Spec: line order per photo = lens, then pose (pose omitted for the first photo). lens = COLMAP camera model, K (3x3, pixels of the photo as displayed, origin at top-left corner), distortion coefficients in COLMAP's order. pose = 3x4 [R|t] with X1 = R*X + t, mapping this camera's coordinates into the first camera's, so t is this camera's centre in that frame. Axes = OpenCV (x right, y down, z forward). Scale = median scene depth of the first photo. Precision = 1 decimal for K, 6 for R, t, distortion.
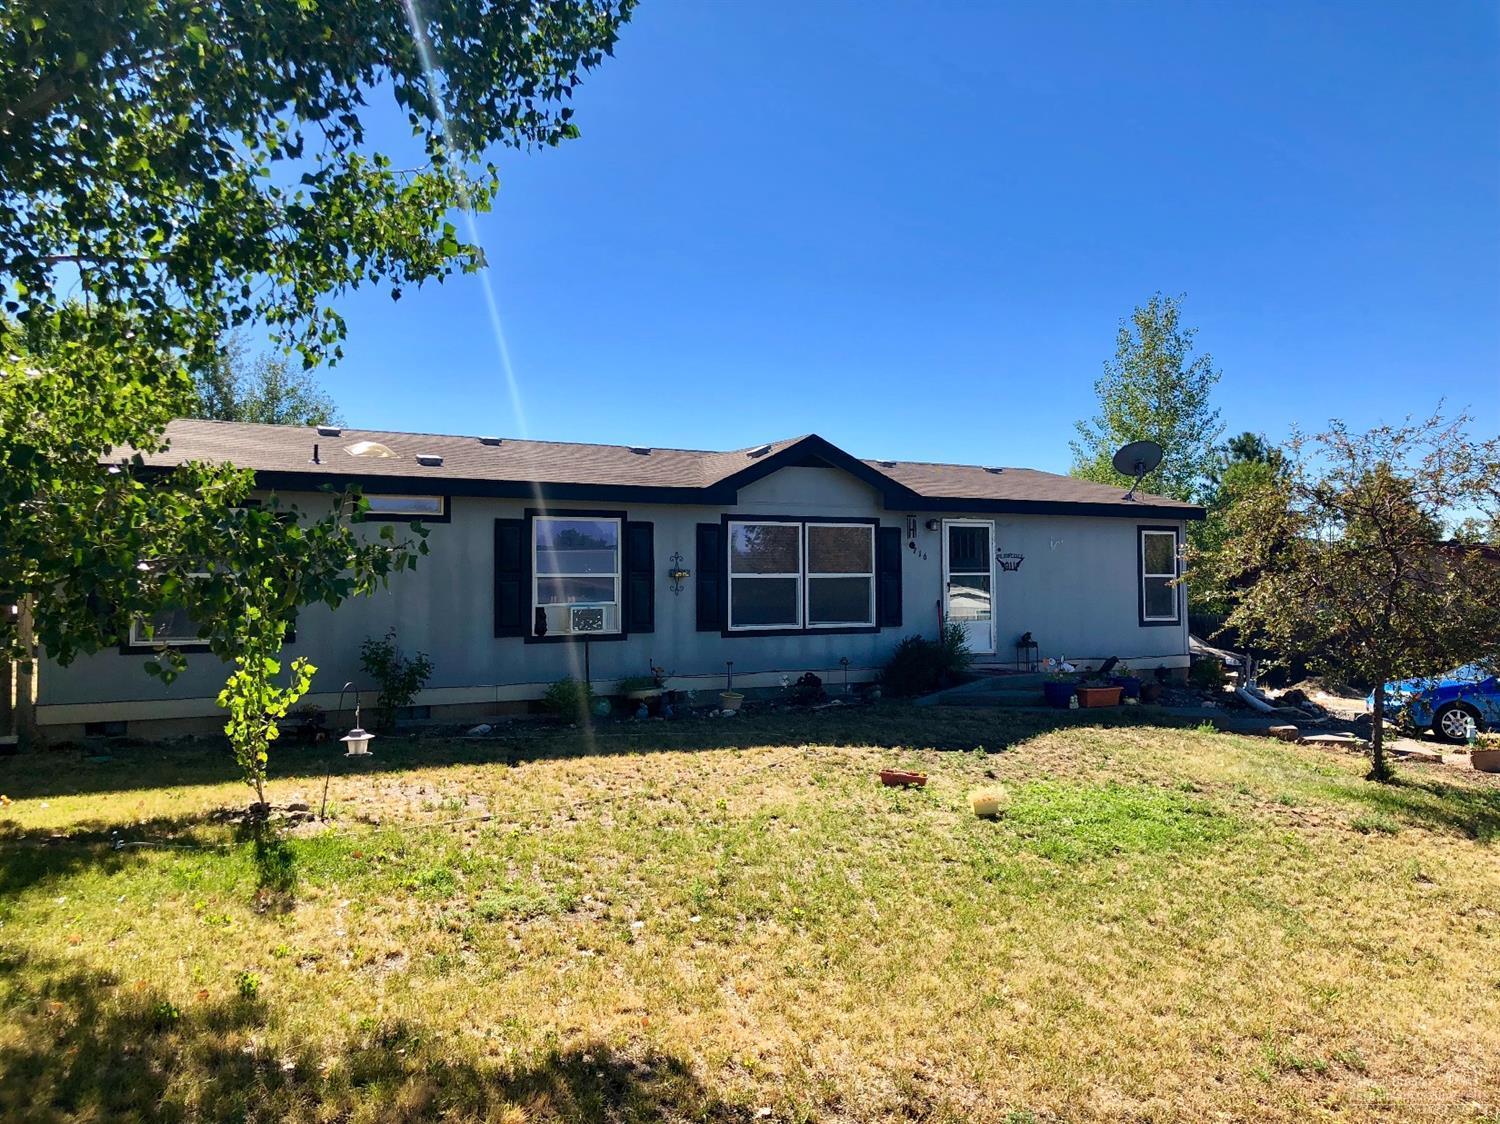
lens RADIAL K [[1222.5, 0, 749.2], [0, 1222.5, 560.8], [0, 0, 1]] dist [0.038372, -0.021655]
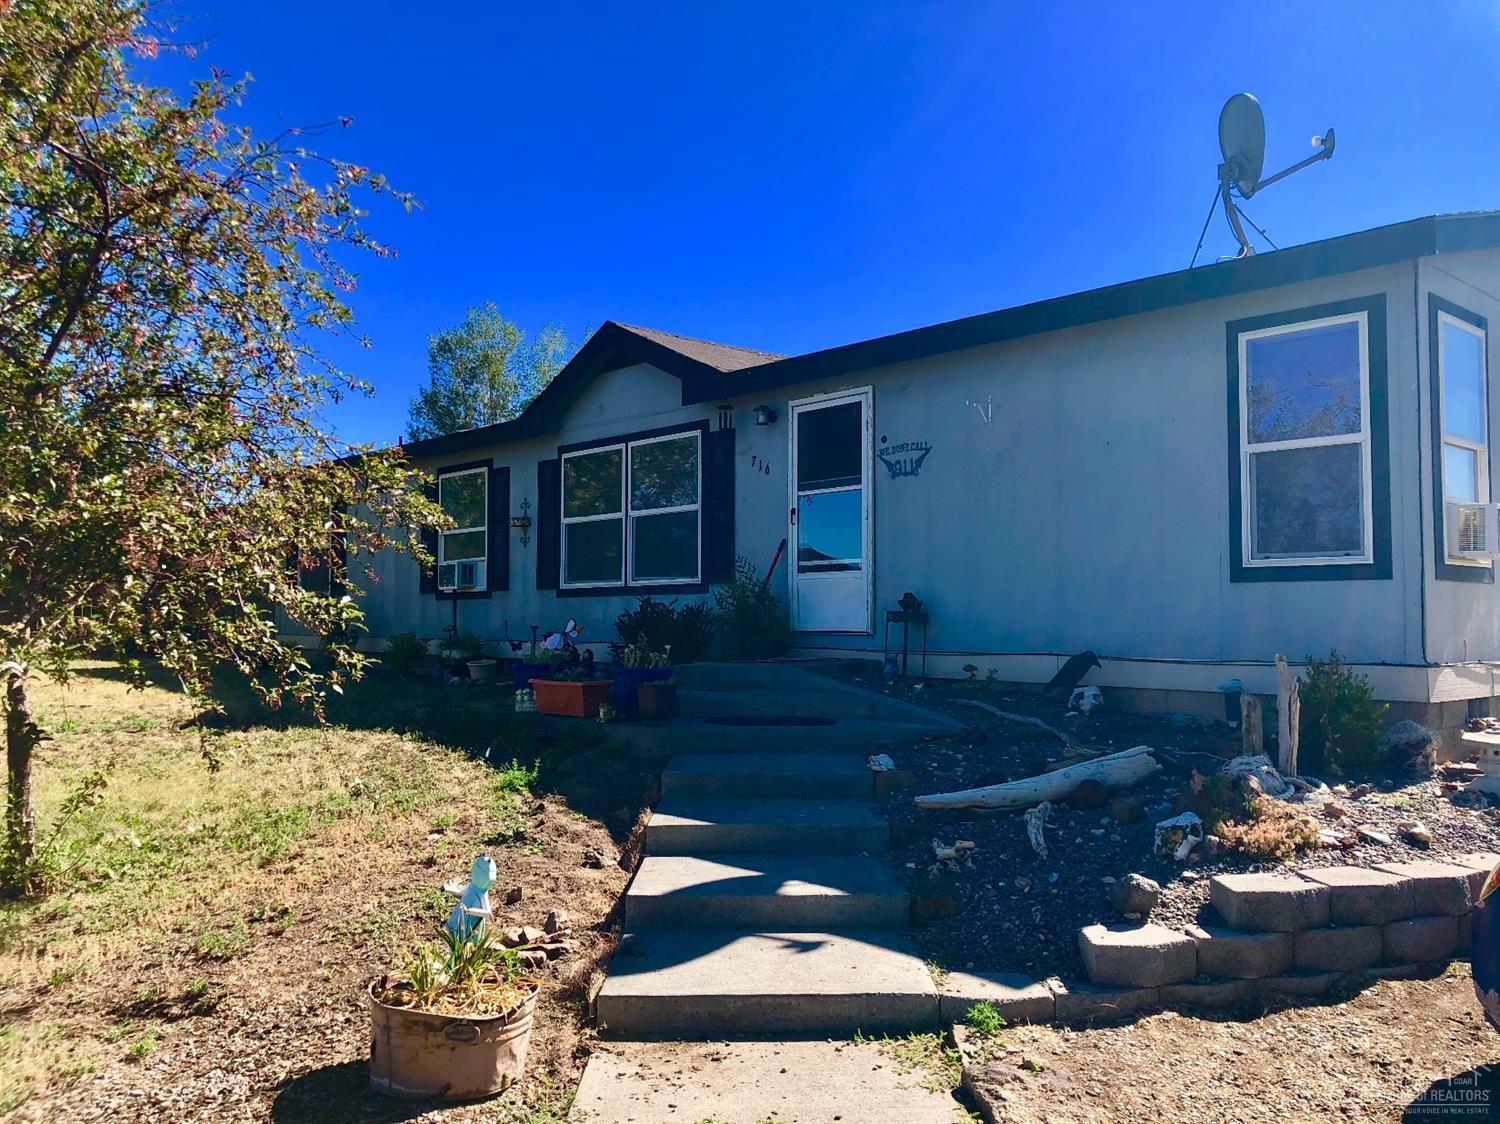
lens RADIAL K [[1222.5, 0, 749.5], [0, 1222.5, 563.0], [0, 0, 1]] dist [0.038372, -0.021655]
pose [[0.242028, -0.010545, -0.970212, 0.775151], [0.063322, 0.997981, 0.004950, 0.042100], [0.968201, -0.062634, 0.242208, 0.884872]]
